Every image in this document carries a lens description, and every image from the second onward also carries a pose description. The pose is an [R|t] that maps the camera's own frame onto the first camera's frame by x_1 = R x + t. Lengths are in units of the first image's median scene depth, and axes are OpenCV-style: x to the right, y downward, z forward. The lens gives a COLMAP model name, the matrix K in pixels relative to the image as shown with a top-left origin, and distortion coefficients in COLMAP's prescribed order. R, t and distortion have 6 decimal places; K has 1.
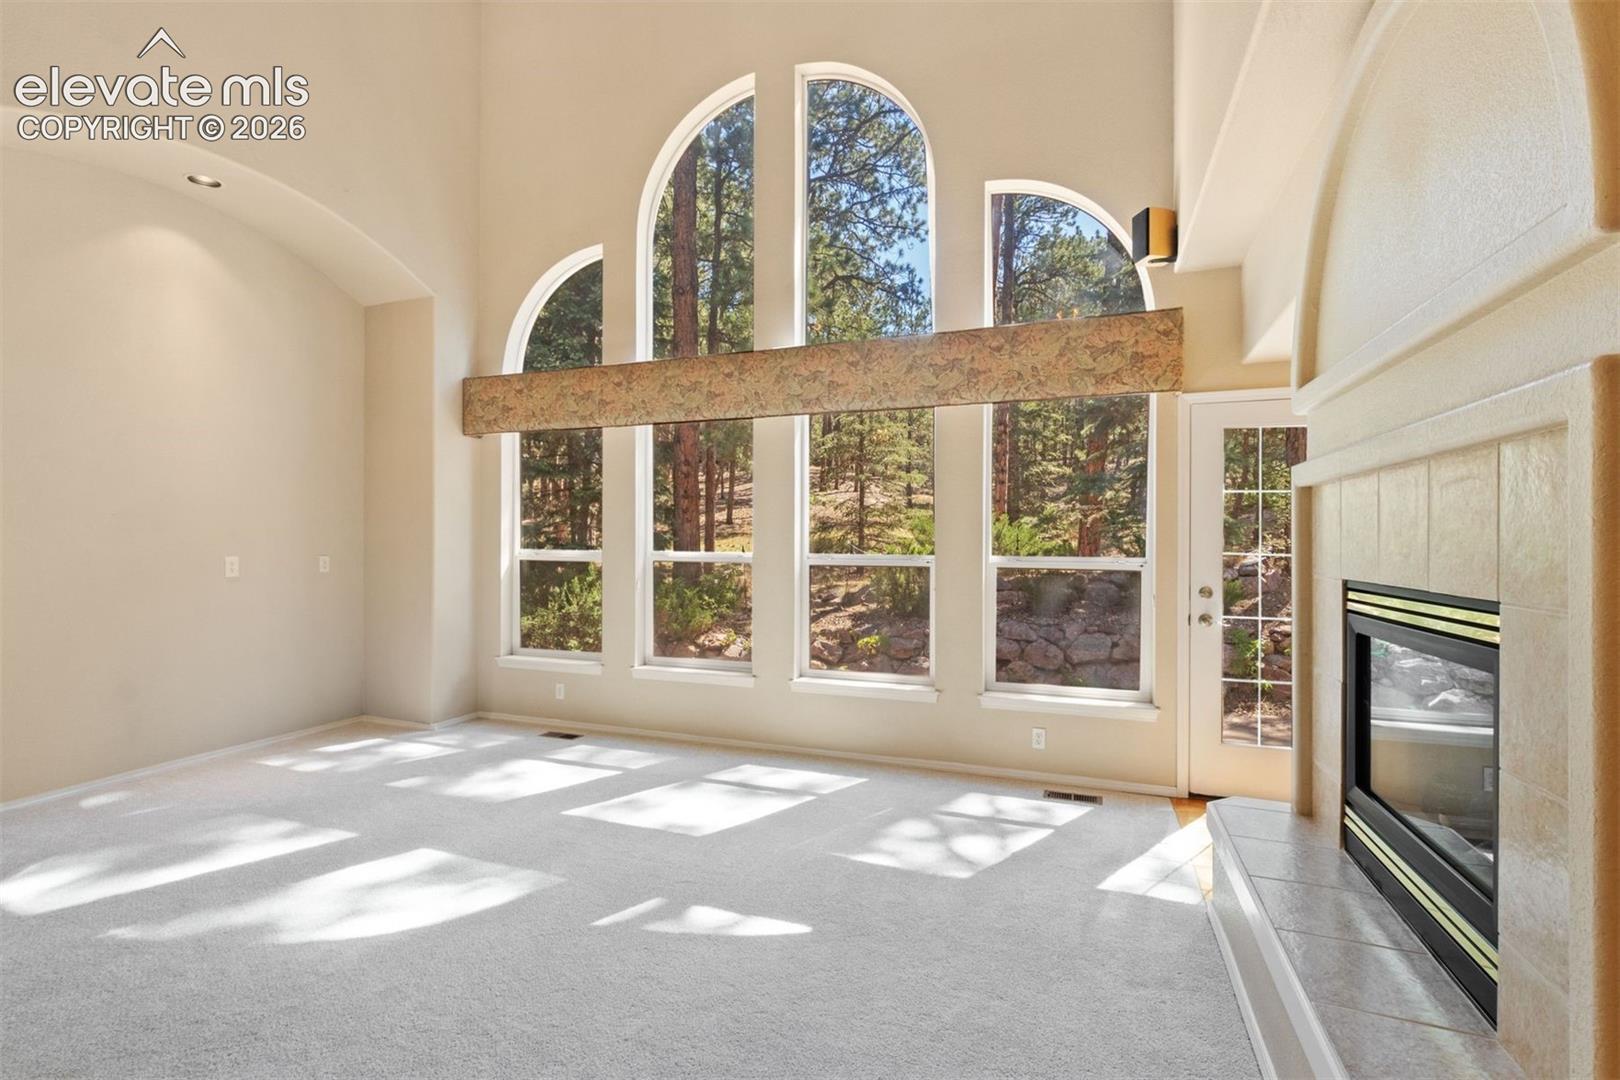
lens RADIAL K [[753.6, 0, 817.4], [0, 753.6, 542.1], [0, 0, 1]] dist [-0.000007, -0.001977]
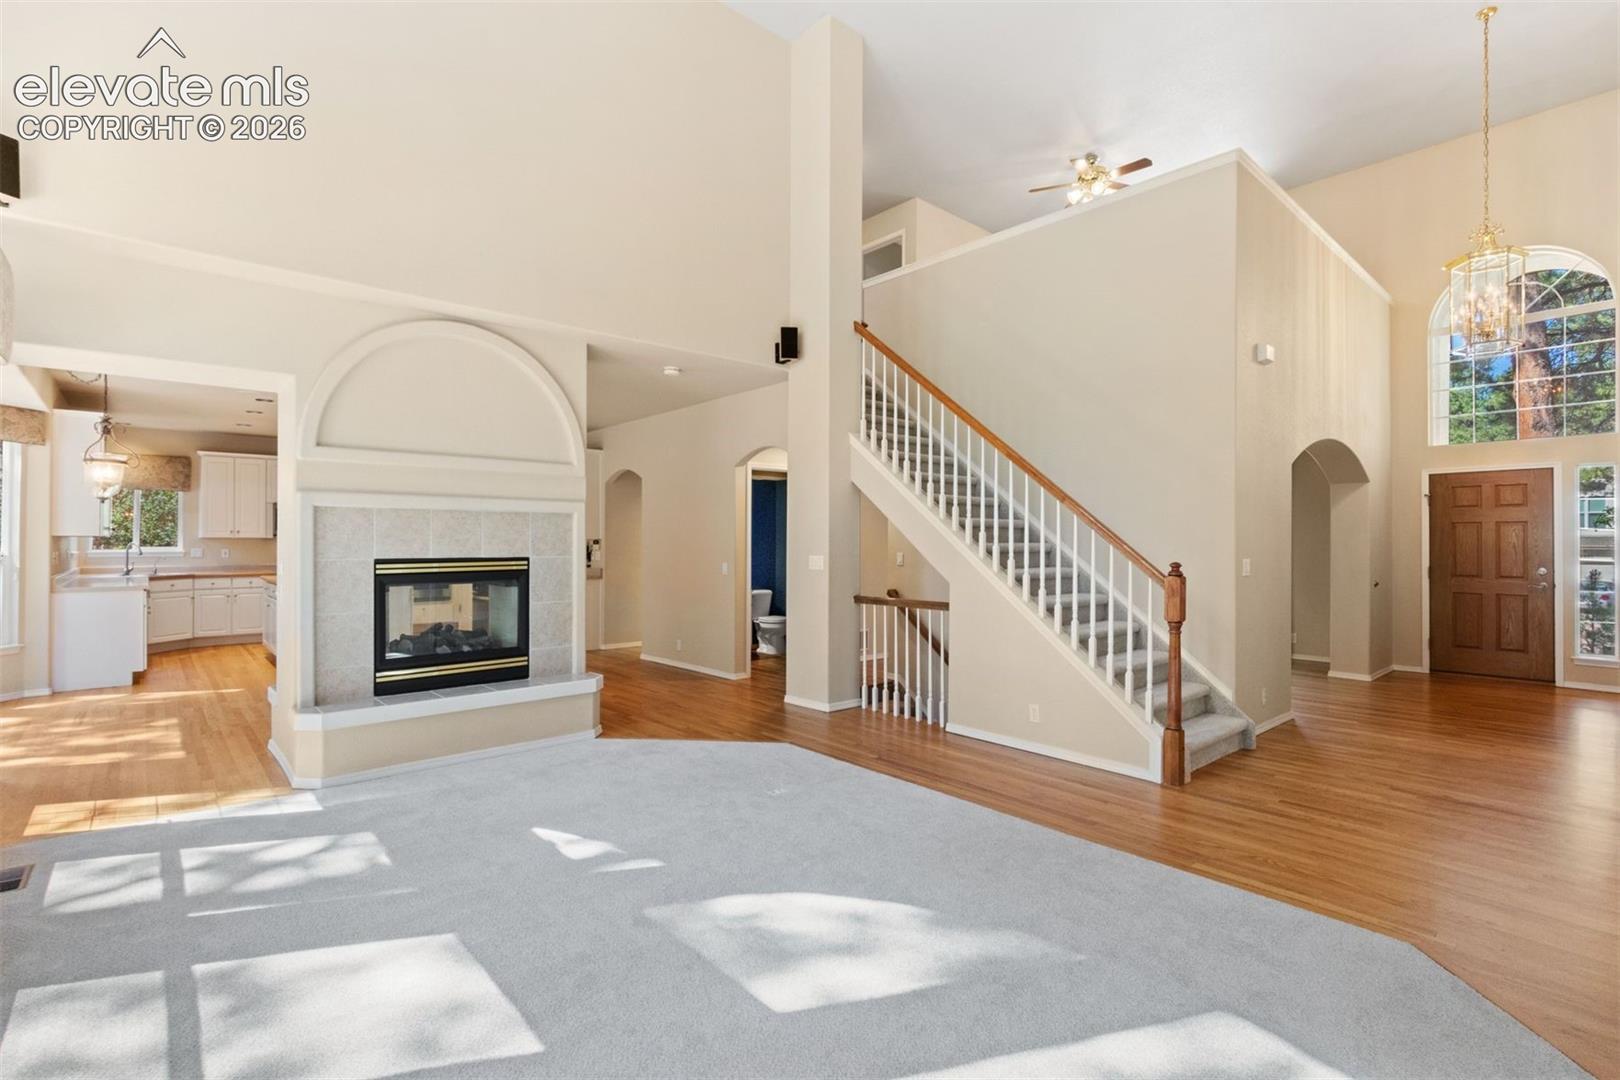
lens RADIAL K [[753.6, 0, 809.9], [0, 753.6, 539.5], [0, 0, 1]] dist [-0.000007, -0.001977]
pose [[-0.896601, 0.012921, 0.442650, -0.828849], [0.008801, 0.999897, -0.011360, 0.022122], [-0.442751, -0.006289, -0.896622, 1.582452]]
